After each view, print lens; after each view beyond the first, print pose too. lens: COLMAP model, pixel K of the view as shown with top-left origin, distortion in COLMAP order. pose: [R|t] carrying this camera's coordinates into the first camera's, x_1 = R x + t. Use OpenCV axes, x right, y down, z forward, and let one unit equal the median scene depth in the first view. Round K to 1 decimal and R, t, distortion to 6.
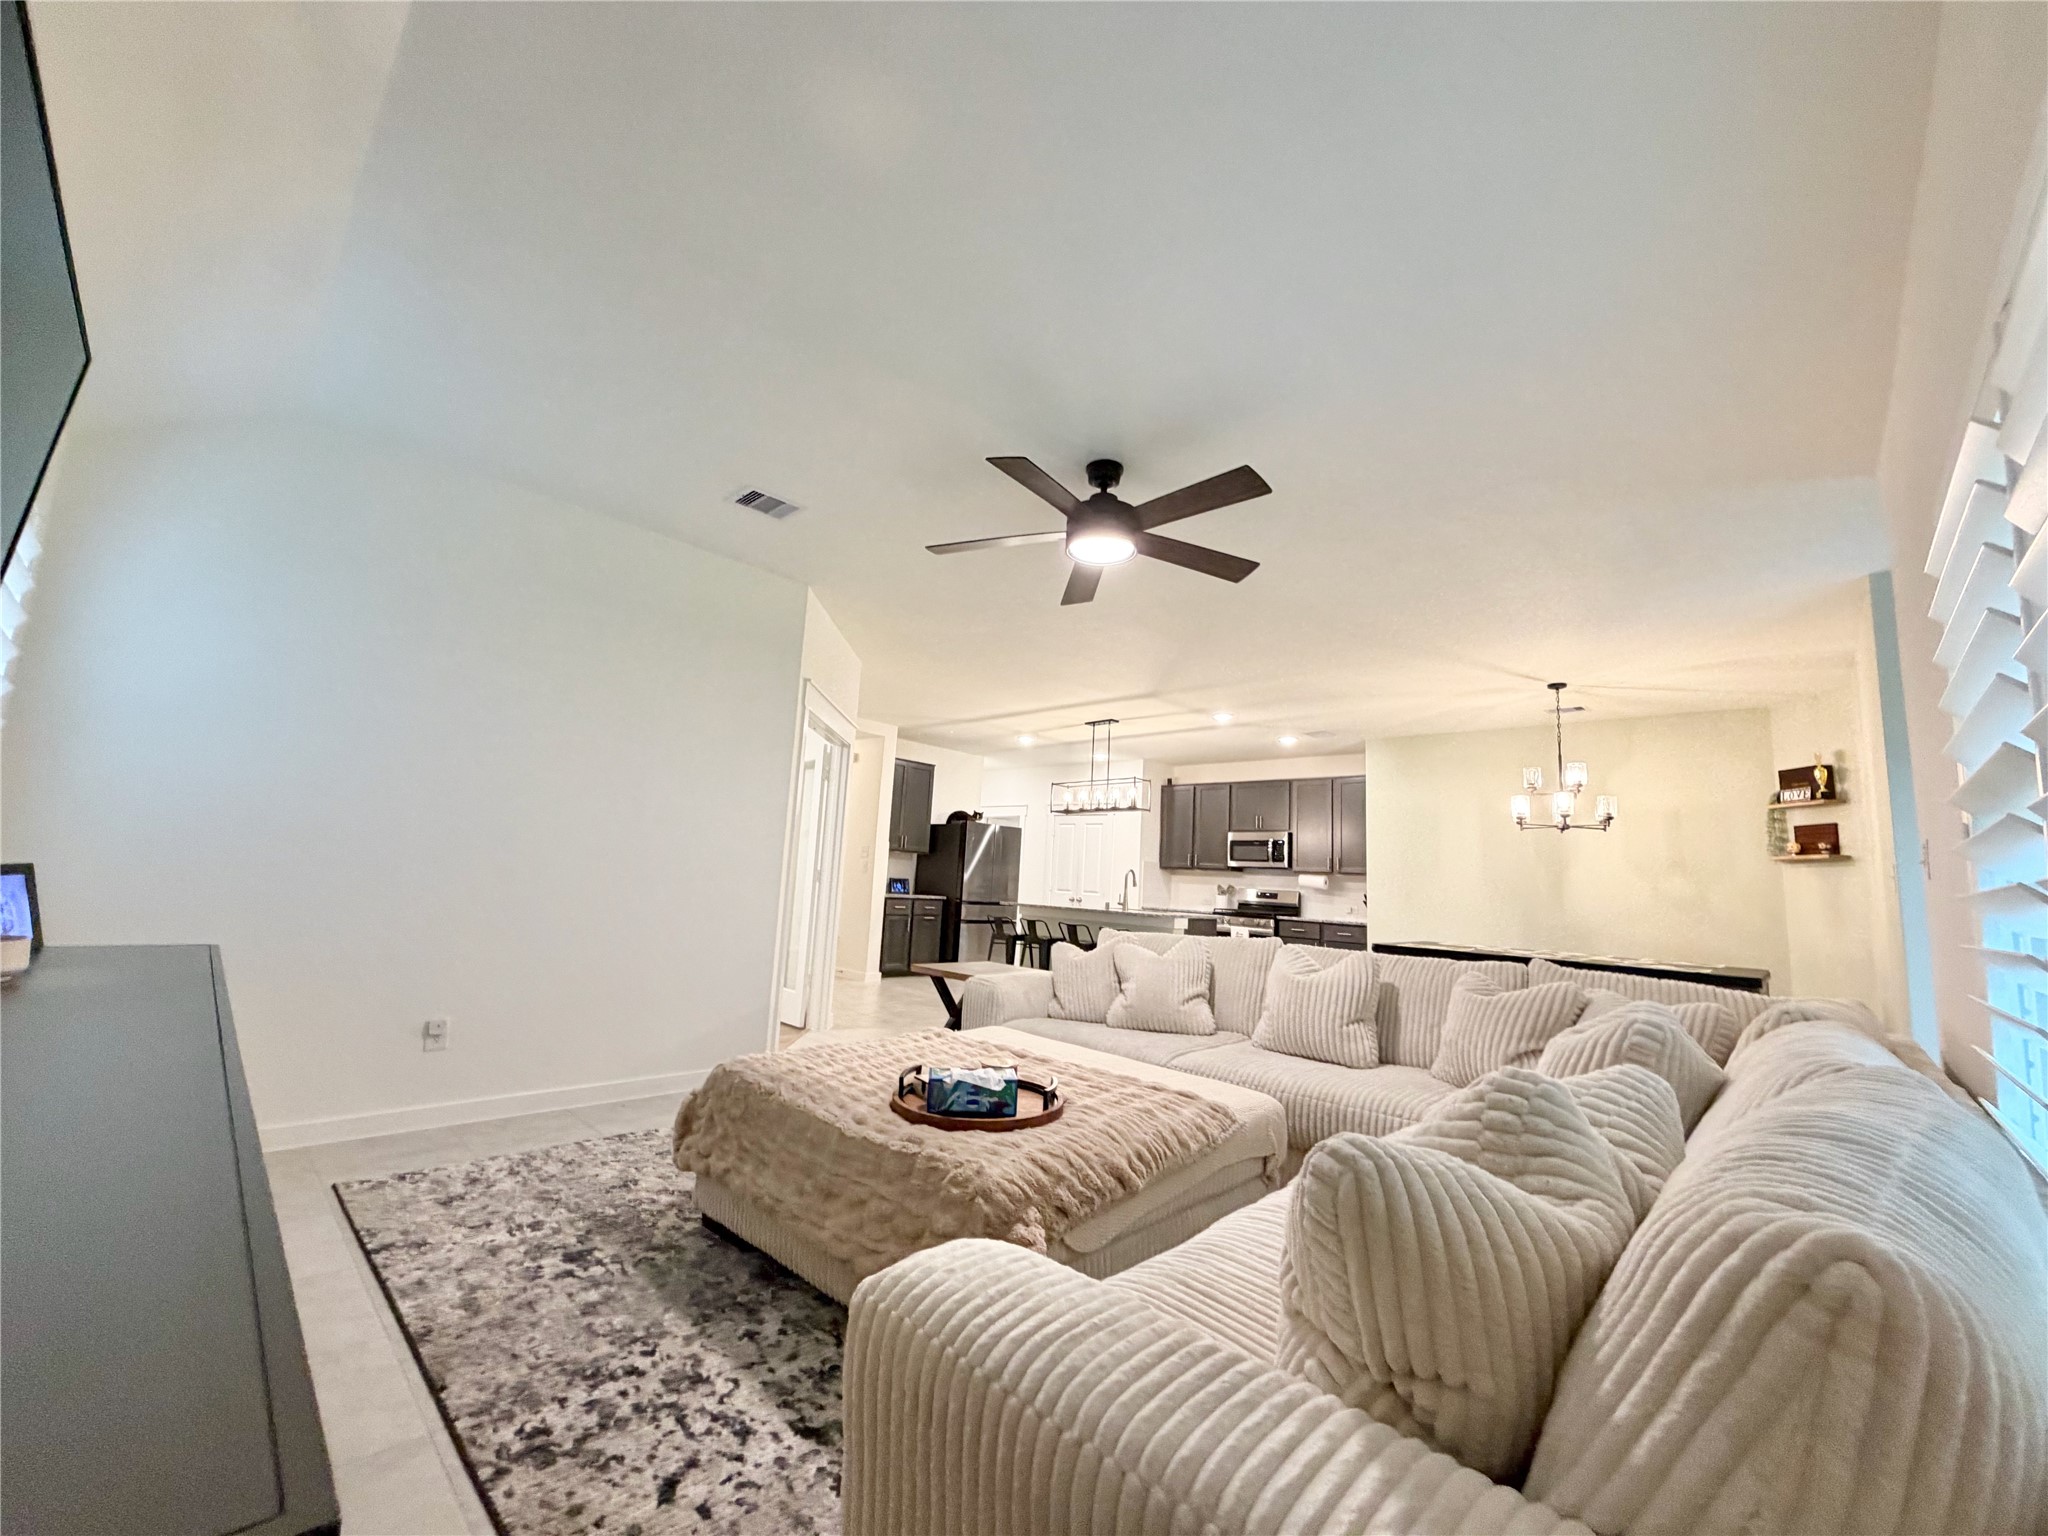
lens RADIAL K [[815.1, 0, 1013.8], [0, 815.1, 763.1], [0, 0, 1]] dist [0.000726, -0.000064]
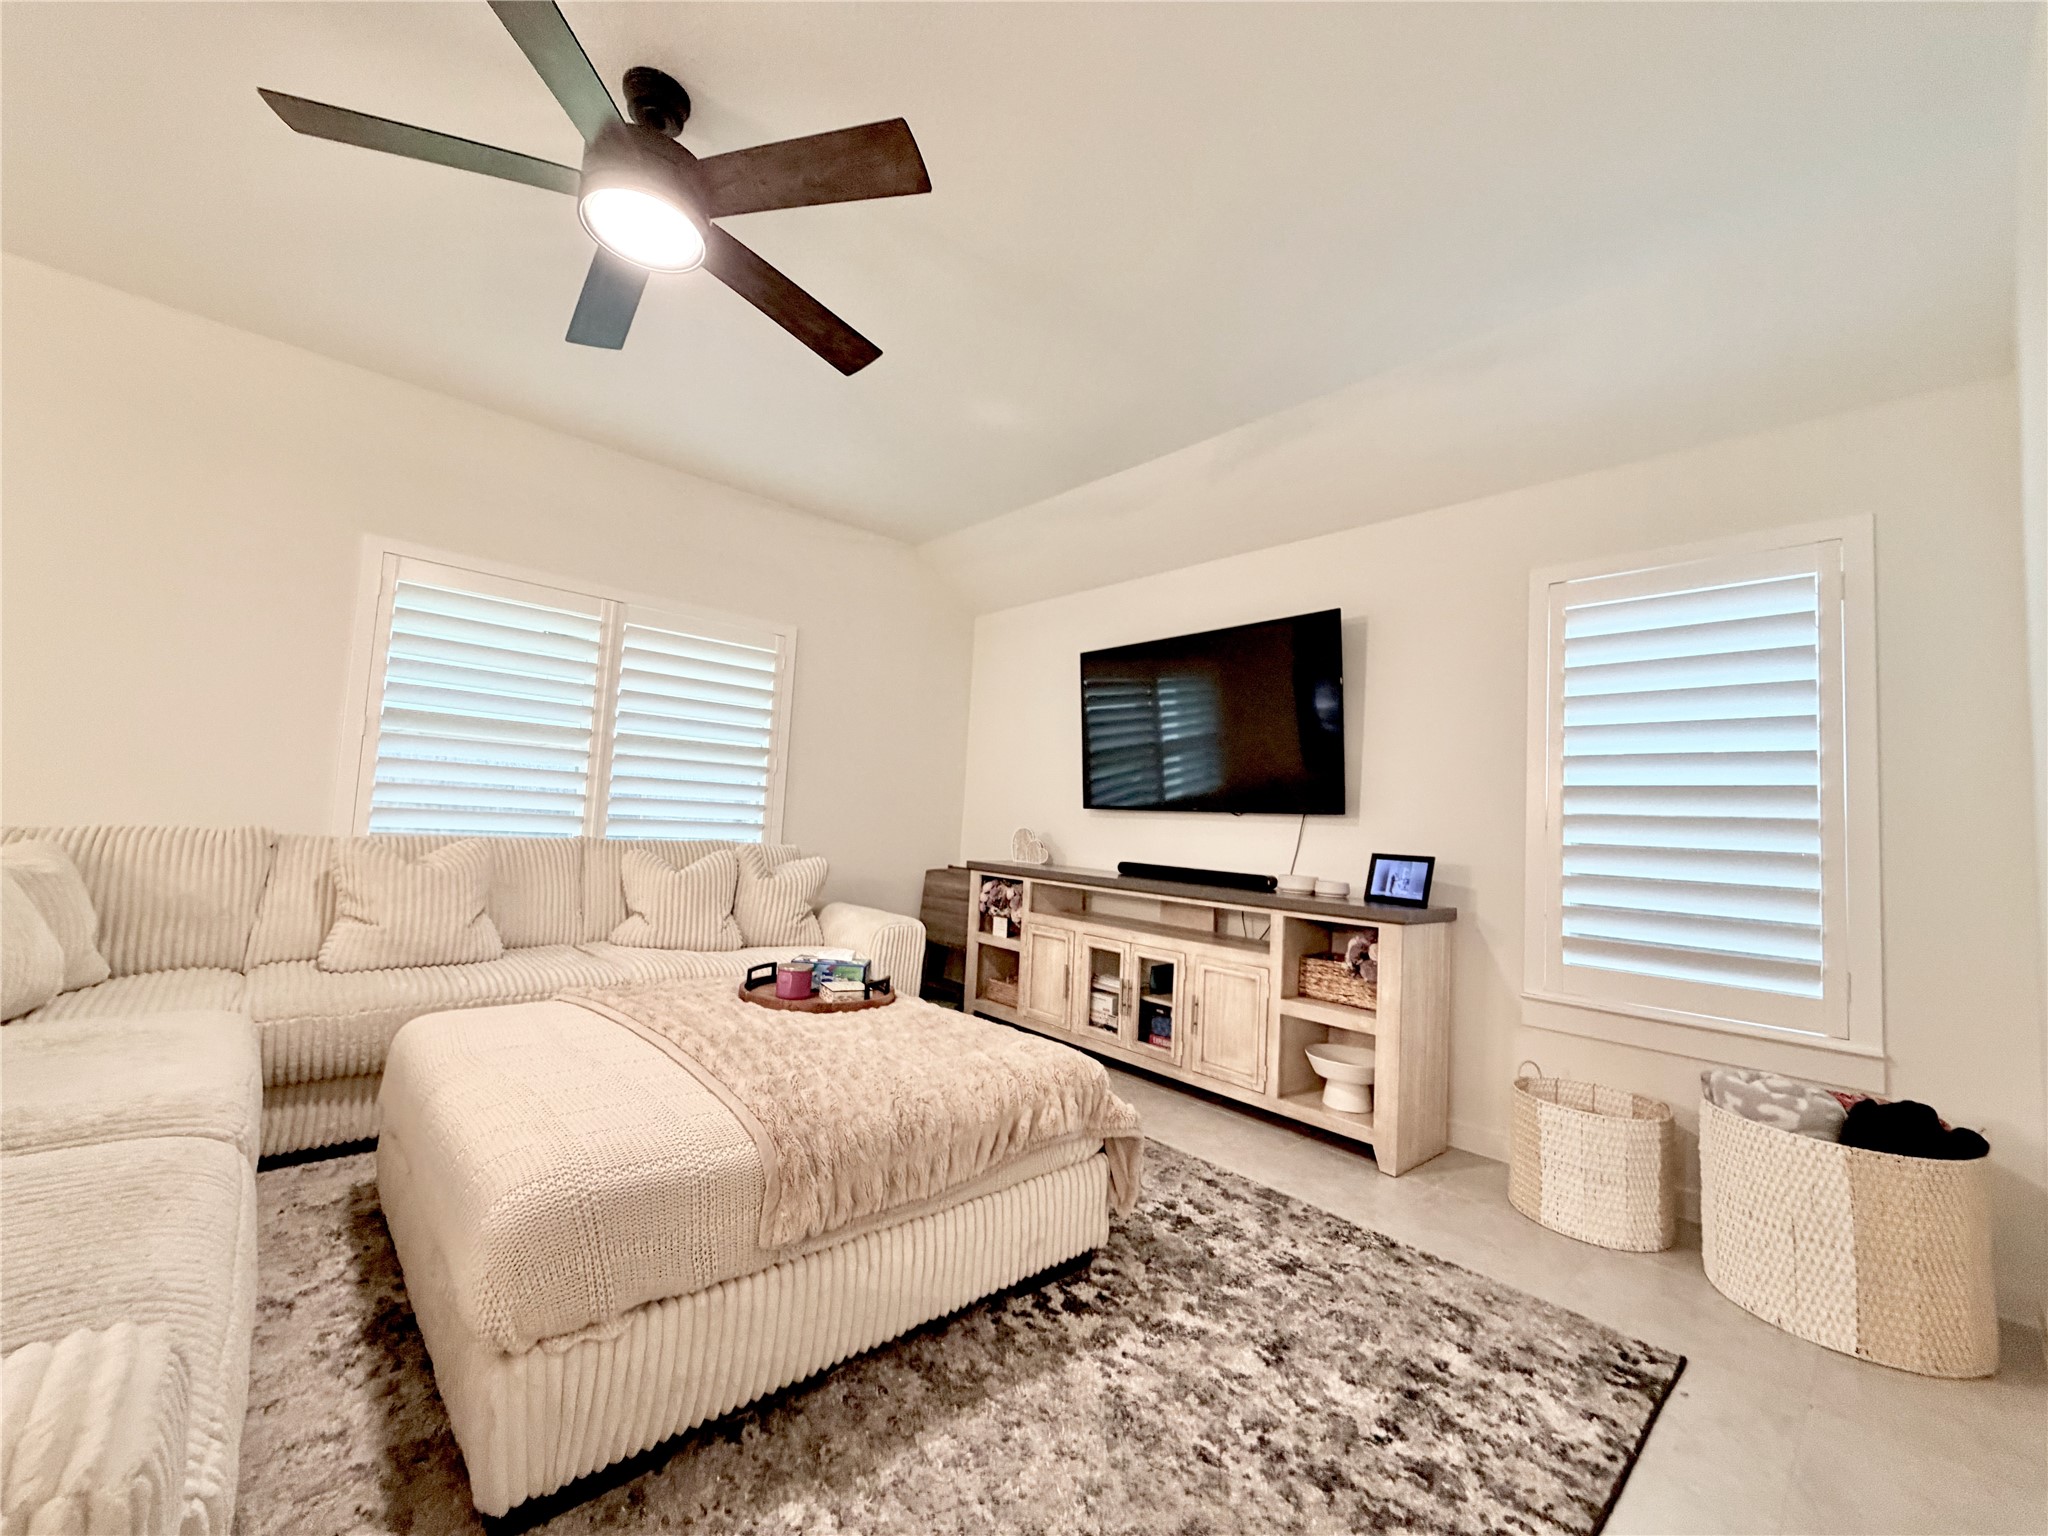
lens RADIAL K [[815.1, 0, 1017.8], [0, 815.1, 769.6], [0, 0, 1]] dist [0.000726, -0.000064]
pose [[-0.991289, -0.107082, 0.076685, -0.137897], [-0.120776, 0.971293, -0.204947, 0.116734], [-0.052538, -0.212423, -0.975764, 0.800775]]
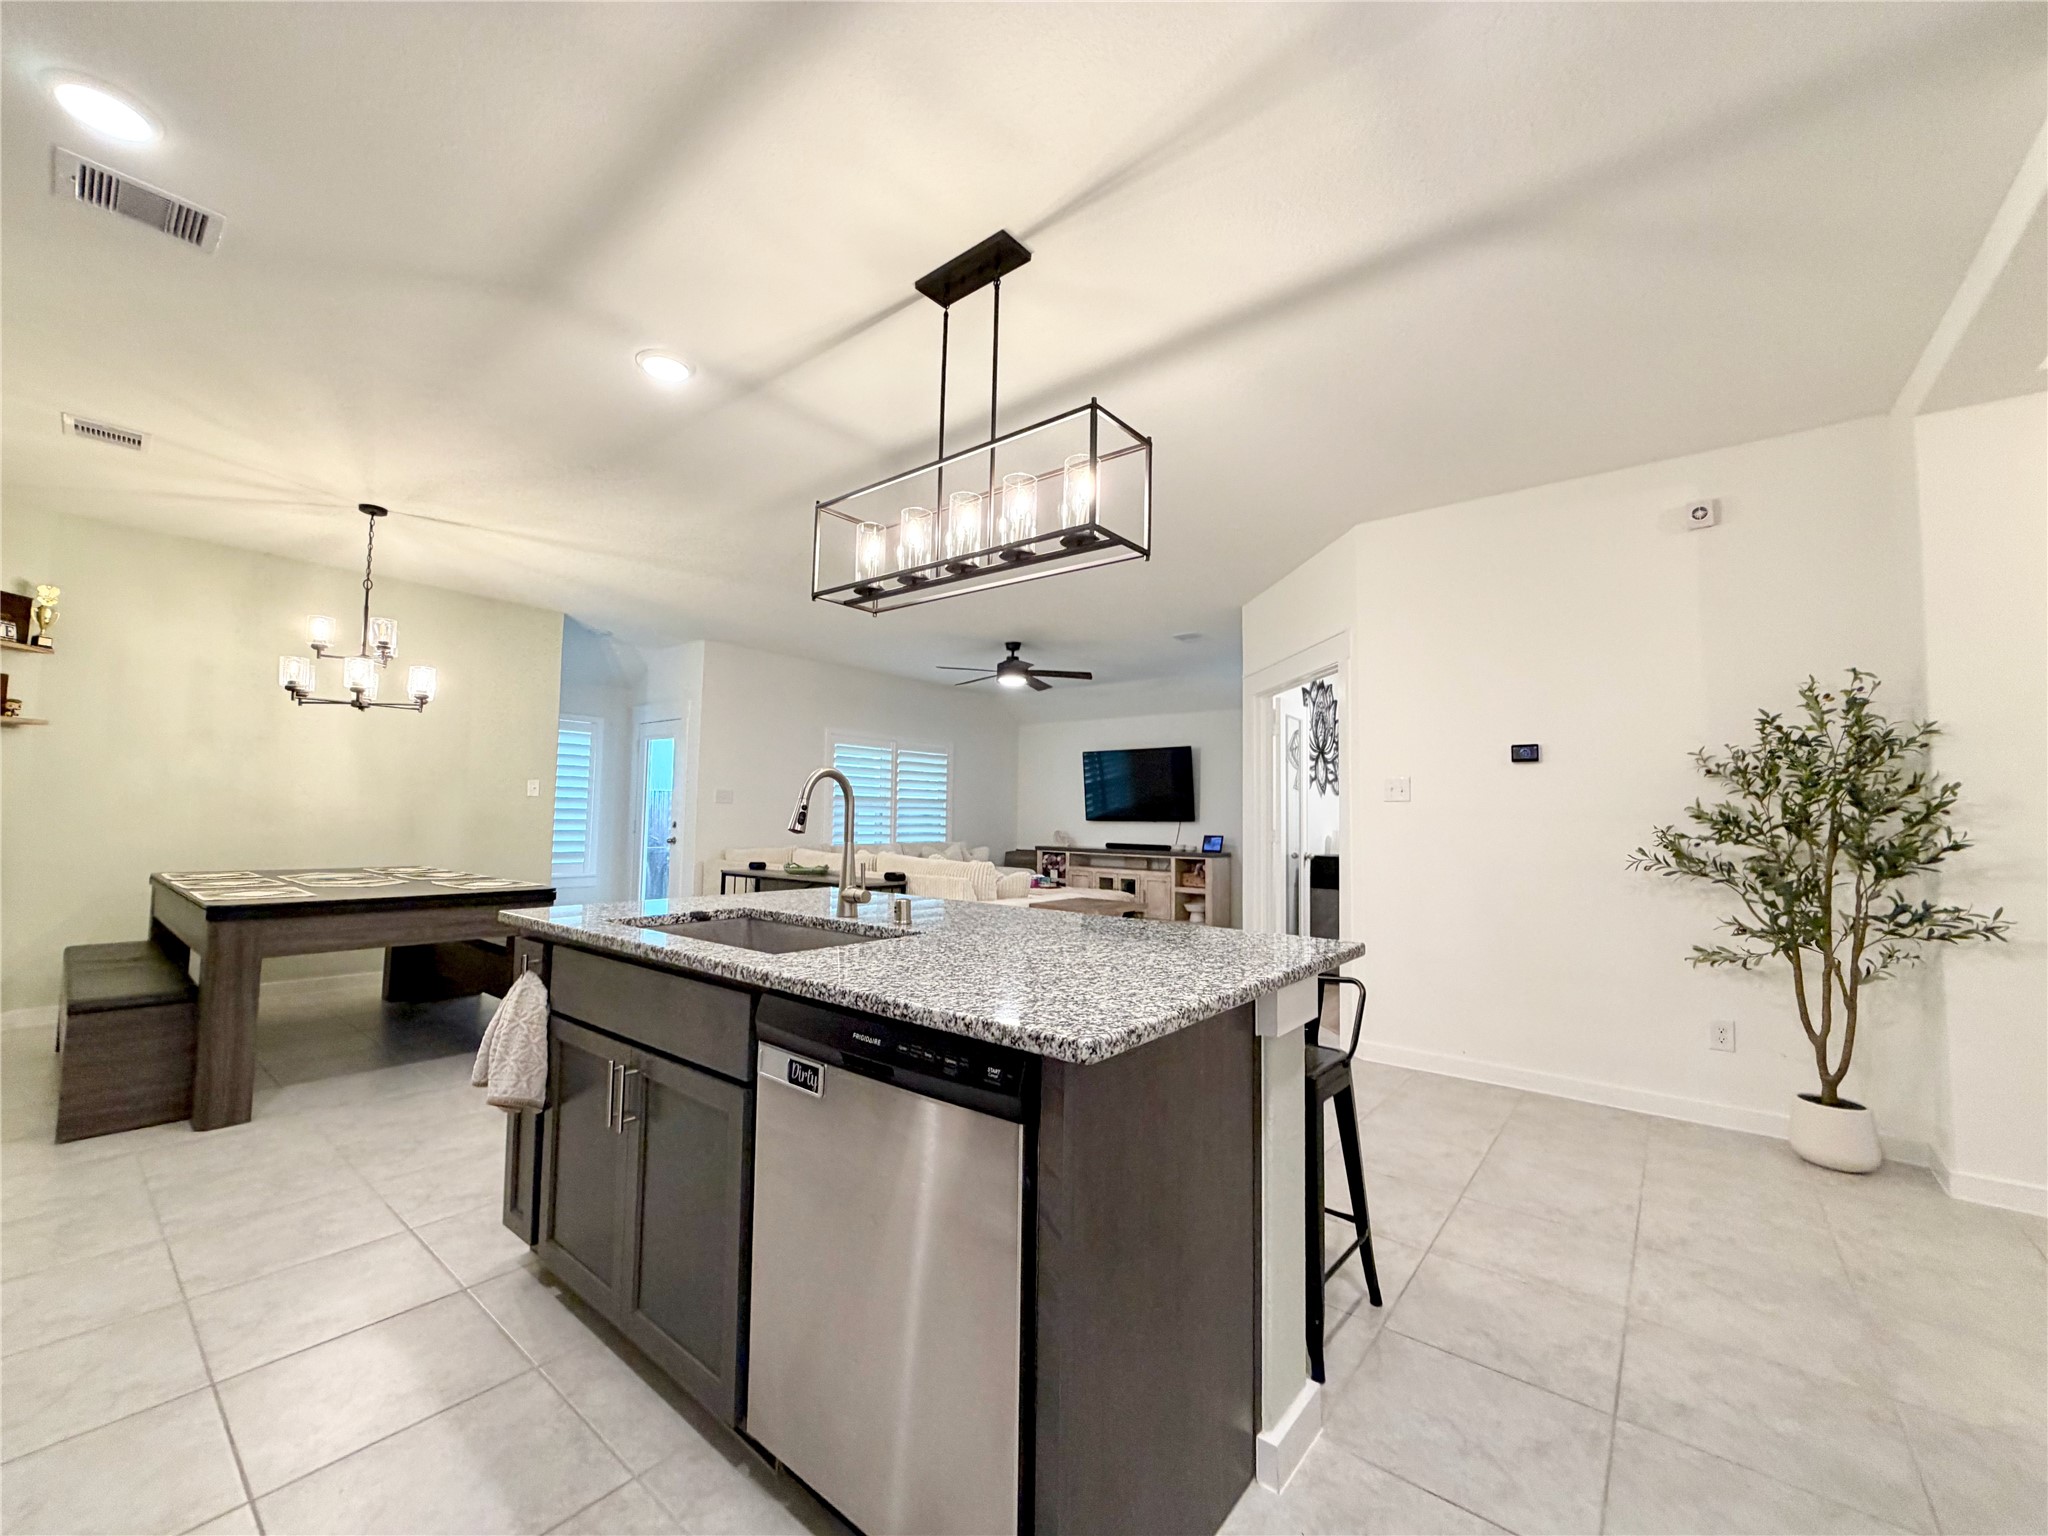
lens RADIAL K [[815.1, 0, 1013.1], [0, 815.1, 771.0], [0, 0, 1]] dist [0.000726, -0.000064]
pose [[-0.994195, -0.075989, -0.076176, 0.140008], [-0.058850, 0.976726, -0.206260, 0.247243], [0.090077, -0.200579, -0.975528, 1.711732]]
